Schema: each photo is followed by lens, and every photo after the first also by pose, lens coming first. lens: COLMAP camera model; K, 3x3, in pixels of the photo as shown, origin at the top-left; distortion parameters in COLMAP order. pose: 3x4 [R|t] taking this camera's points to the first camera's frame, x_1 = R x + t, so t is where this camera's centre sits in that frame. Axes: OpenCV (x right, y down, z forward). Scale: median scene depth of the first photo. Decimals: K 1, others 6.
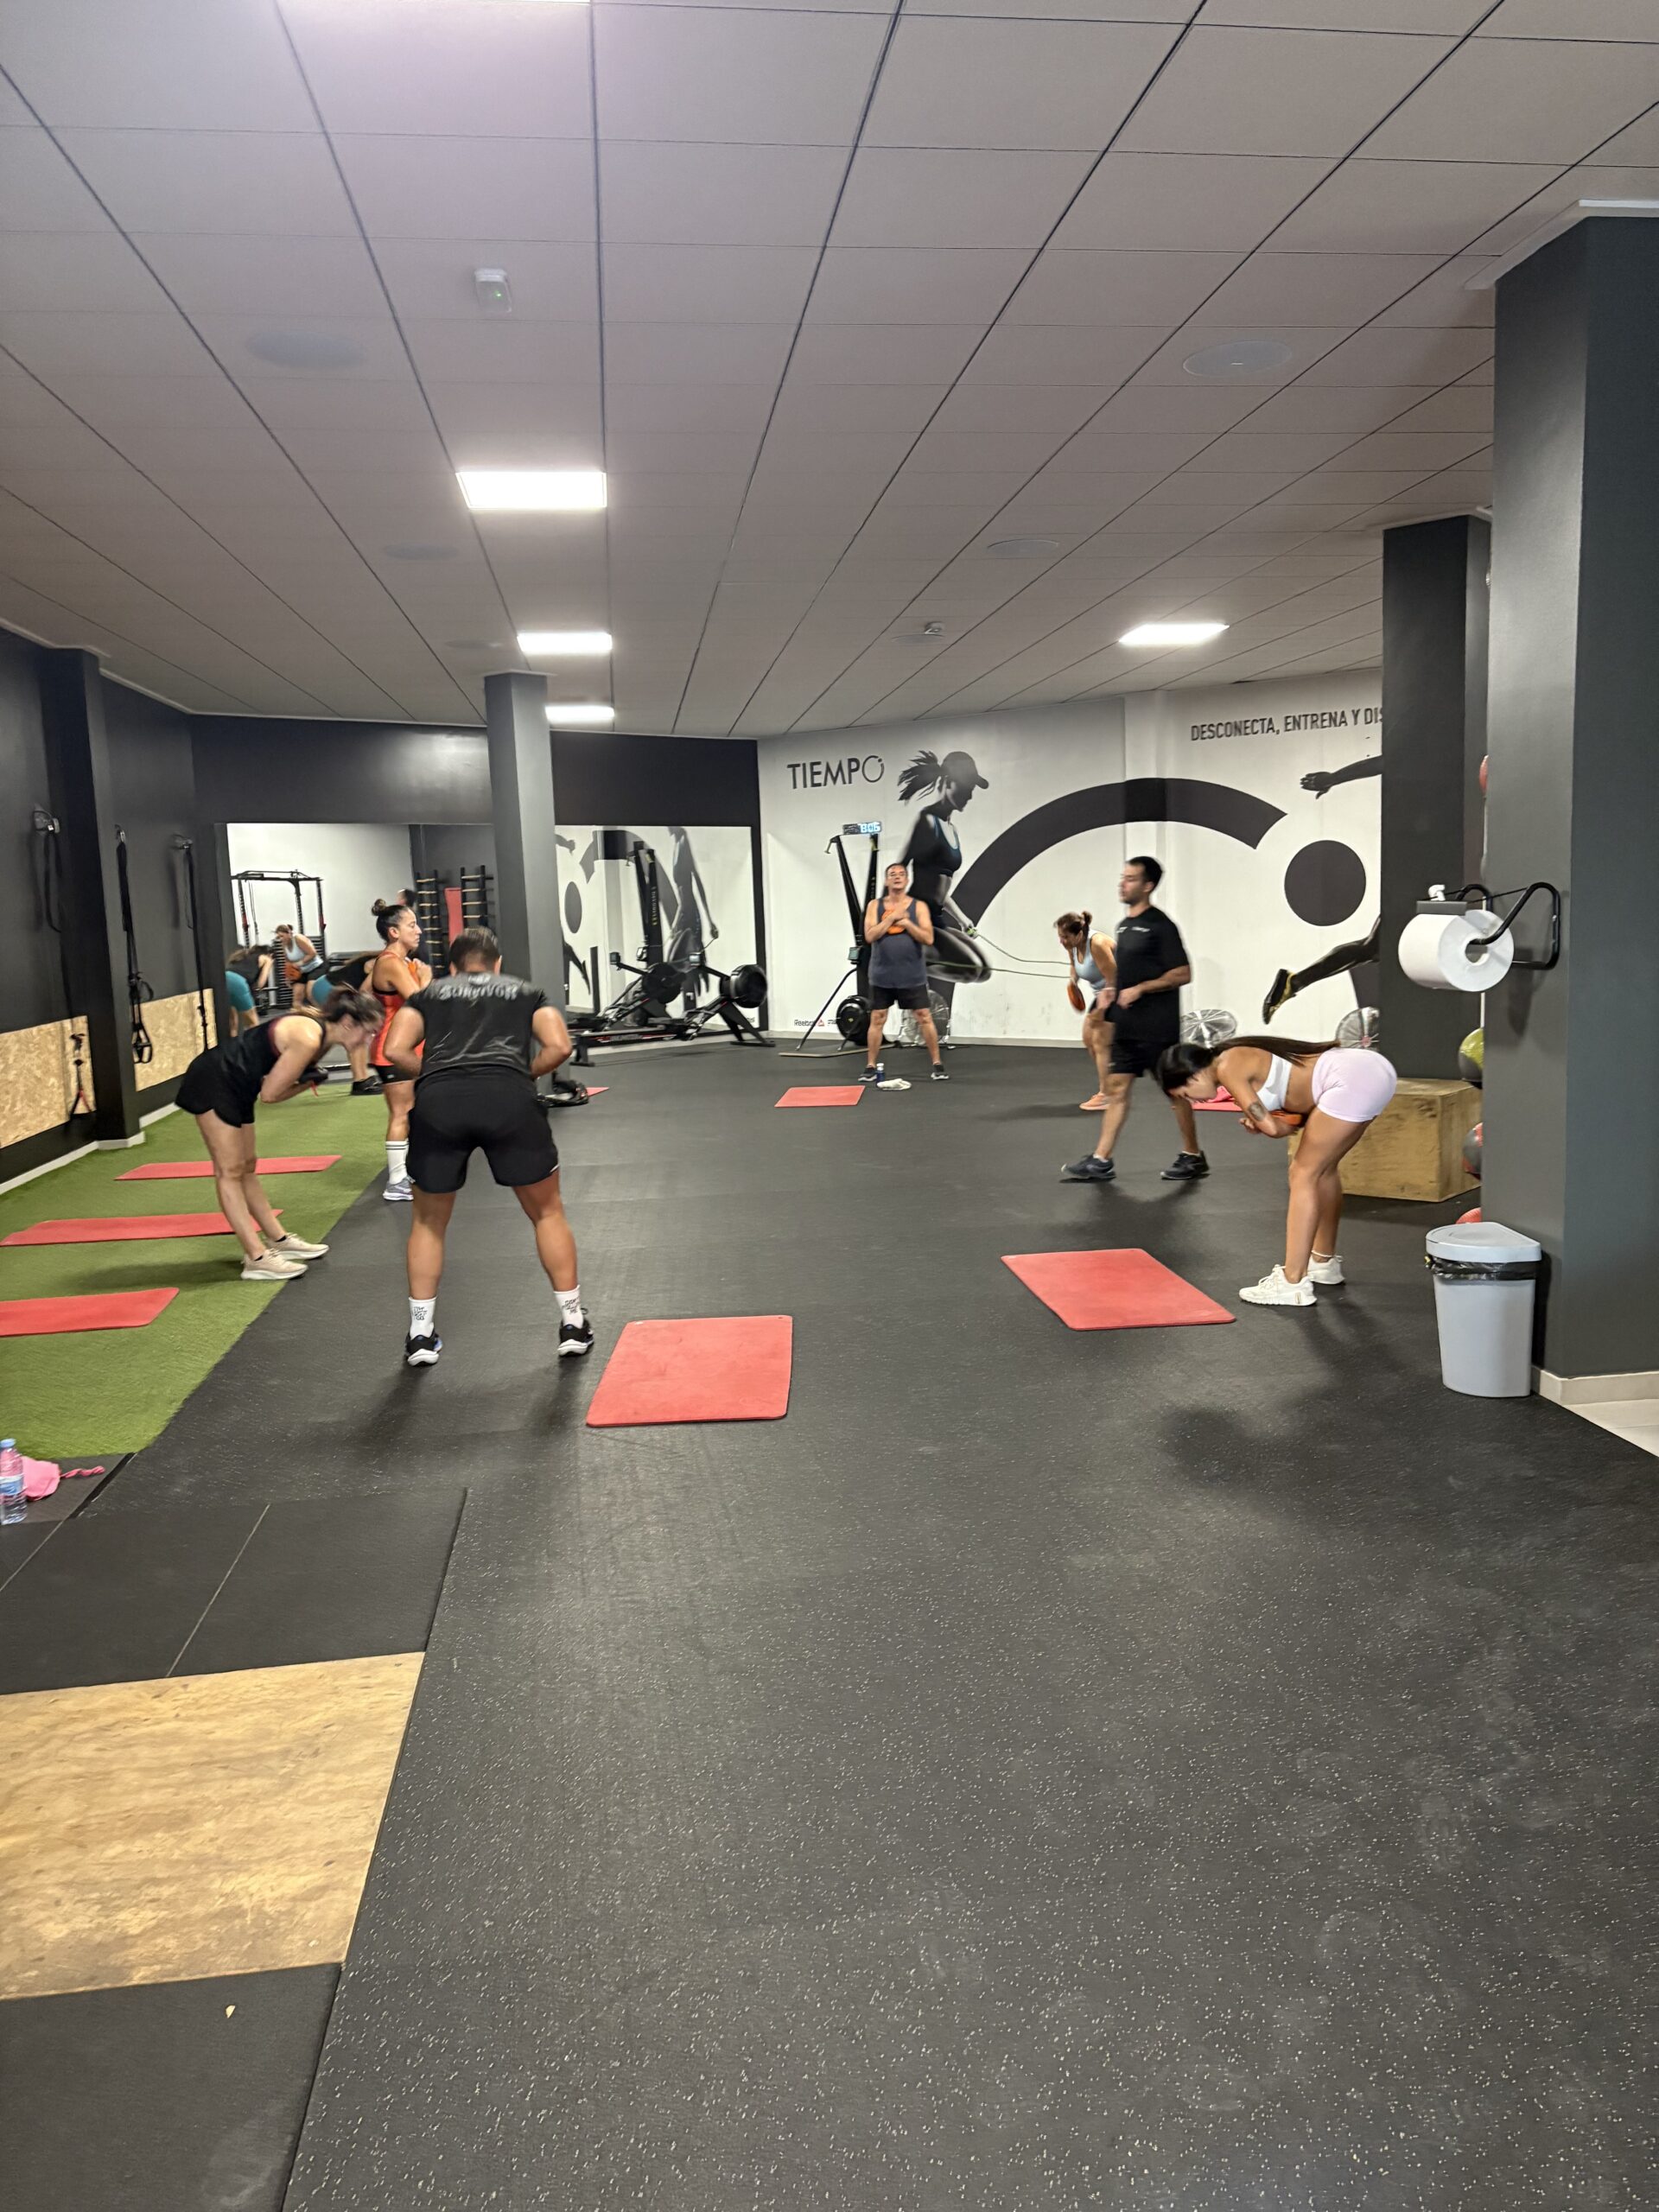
lens RADIAL K [[1663.1, 0, 844.8], [0, 1663.1, 1124.8], [0, 0, 1]] dist [0.049532, -0.068972]
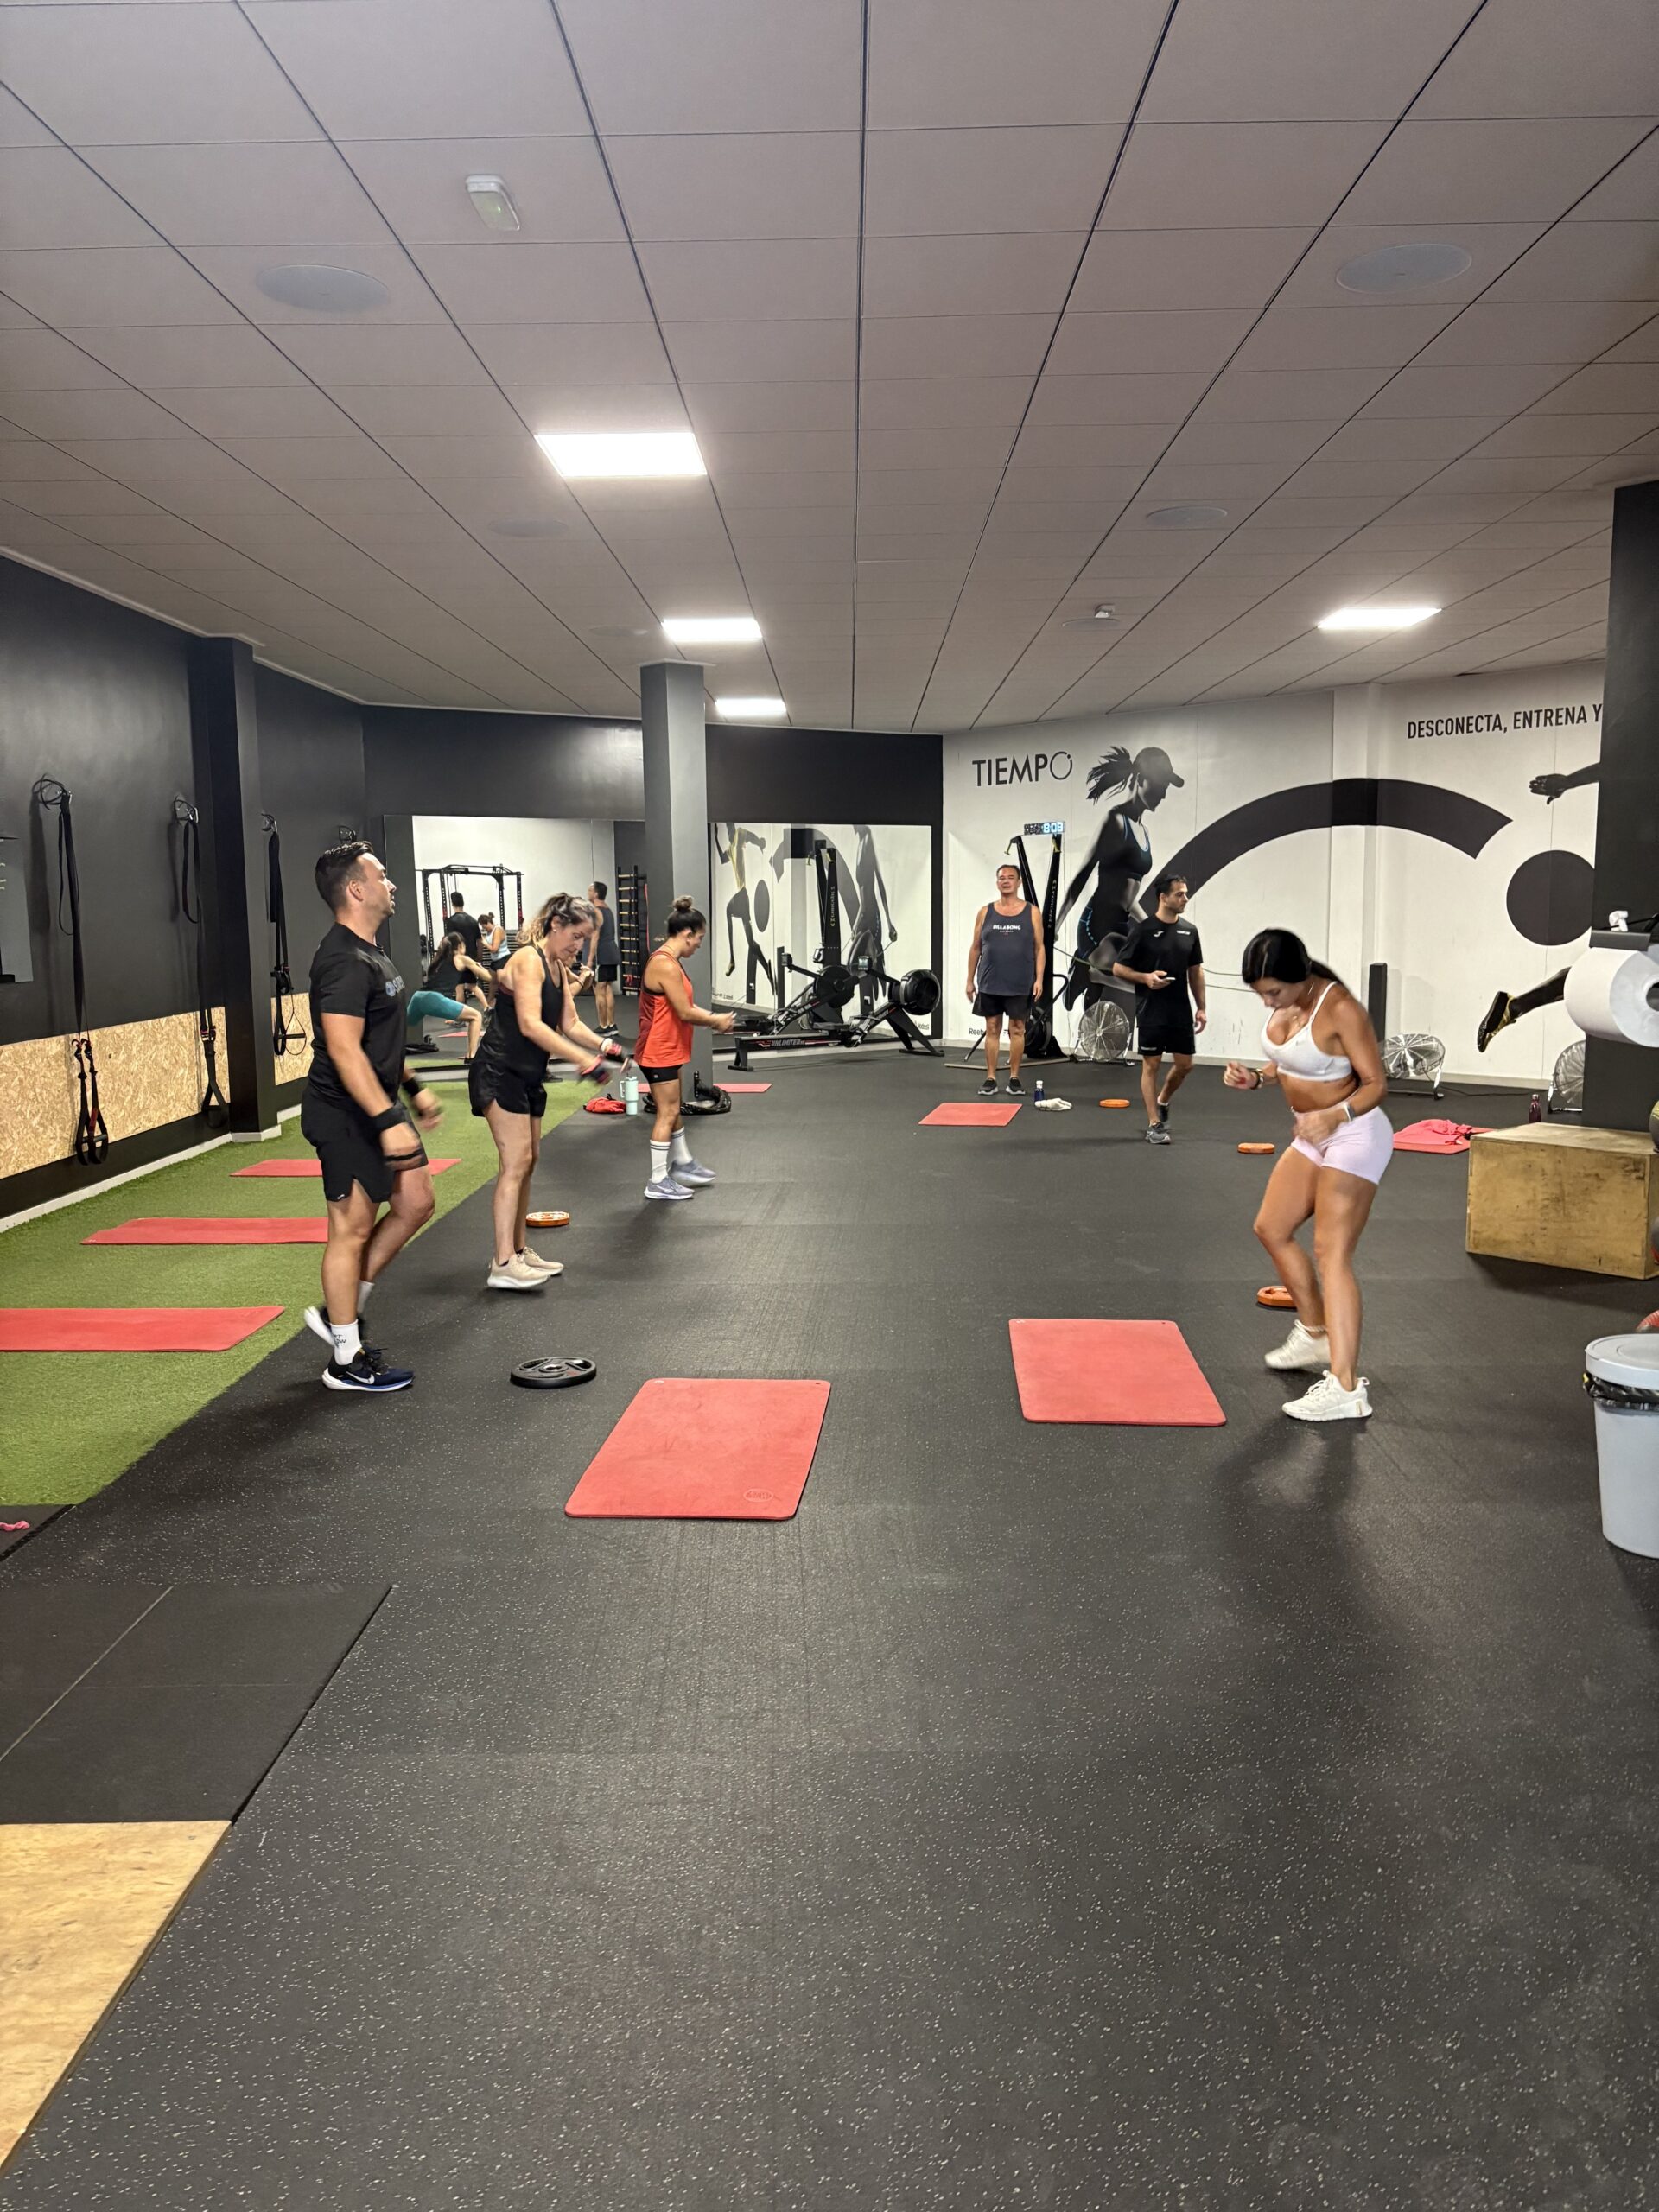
lens RADIAL K [[1663.1, 0, 819.9], [0, 1663.1, 1126.0], [0, 0, 1]] dist [0.049532, -0.068972]
pose [[0.988378, 0.040751, -0.146452, 0.029874], [-0.040494, 0.999169, 0.004733, -0.008907], [0.146523, 0.001253, 0.989206, 0.047013]]
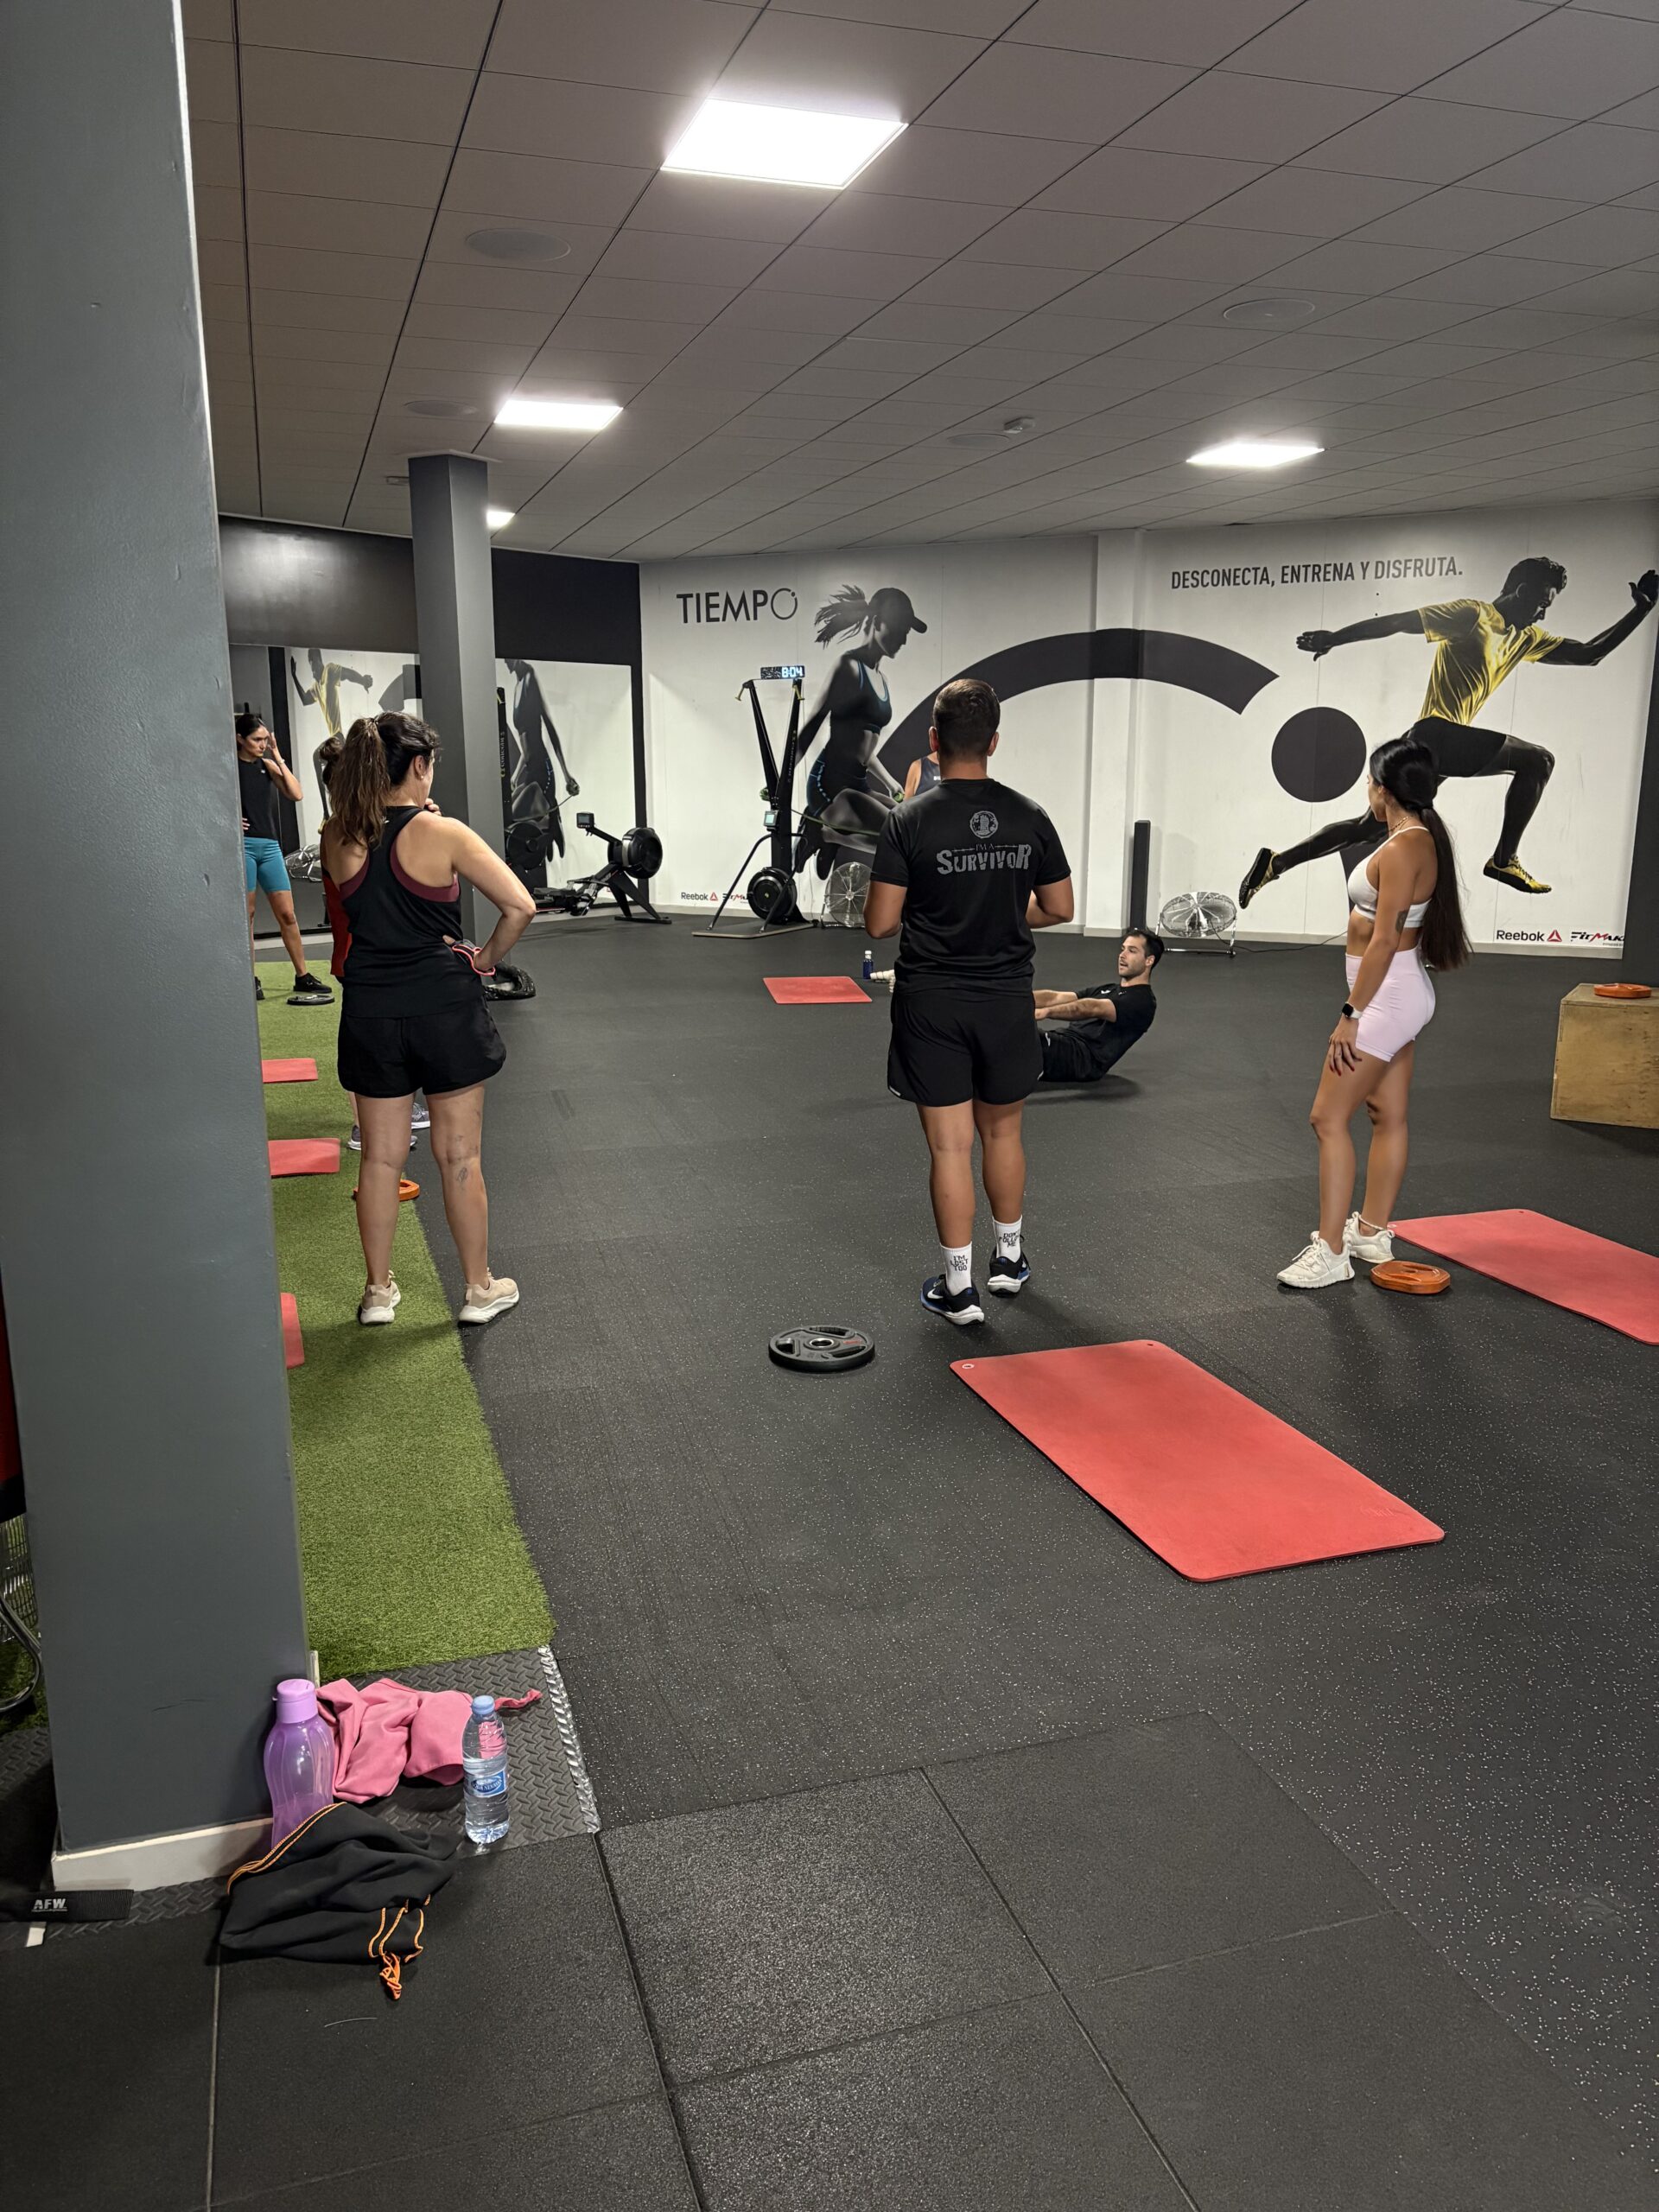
lens RADIAL K [[1663.1, 0, 831.9], [0, 1663.1, 1131.2], [0, 0, 1]] dist [0.049532, -0.068972]
pose [[0.982989, -0.008689, 0.183460, -0.127219], [-0.006960, 0.996401, 0.084481, -0.012721], [-0.183534, -0.084321, 0.979390, 0.118023]]
